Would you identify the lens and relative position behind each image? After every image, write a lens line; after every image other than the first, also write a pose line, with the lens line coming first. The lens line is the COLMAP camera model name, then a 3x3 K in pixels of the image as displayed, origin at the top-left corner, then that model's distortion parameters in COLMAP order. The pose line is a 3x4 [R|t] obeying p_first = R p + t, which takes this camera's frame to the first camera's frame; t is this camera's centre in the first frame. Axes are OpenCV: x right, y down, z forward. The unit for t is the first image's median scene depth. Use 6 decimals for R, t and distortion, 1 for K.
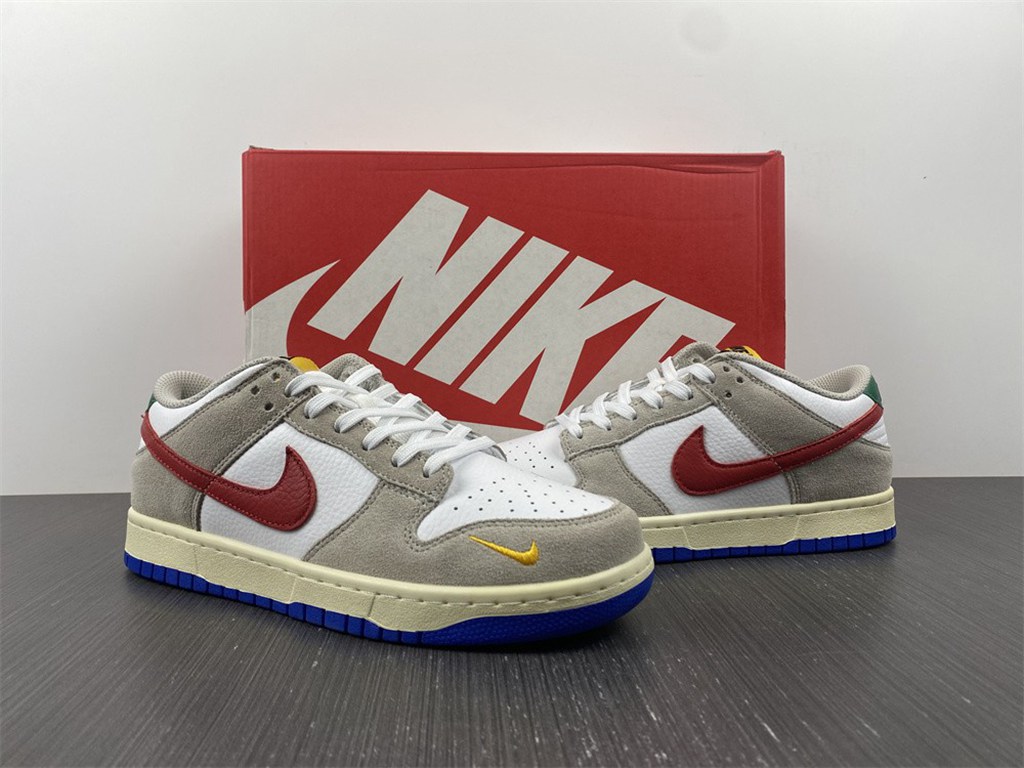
lens RADIAL K [[753.2, 0, 506.8], [0, 753.2, 391.4], [0, 0, 1]] dist [0.004122, -0.017362]
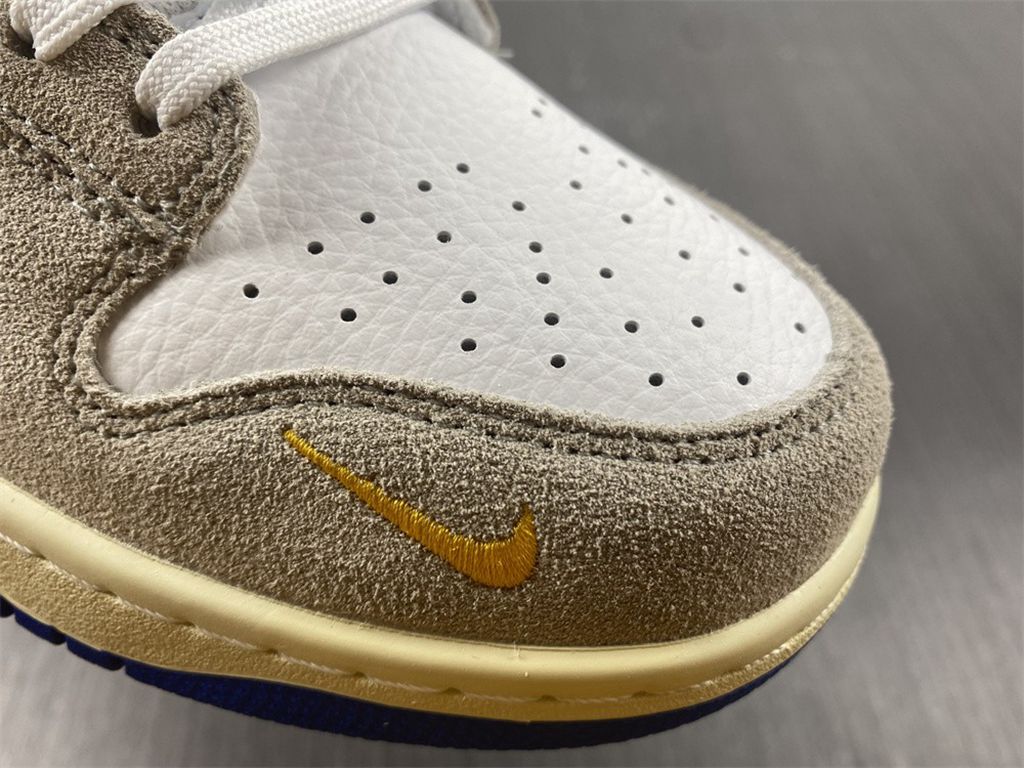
lens RADIAL K [[753.2, 0, 511.4], [0, 753.2, 383.3], [0, 0, 1]] dist [0.004122, -0.017362]
pose [[0.984794, 0.159229, 0.069473, 0.005861], [-0.169090, 0.786782, 0.593618, 0.013958], [0.039861, -0.596339, 0.801742, 0.788348]]
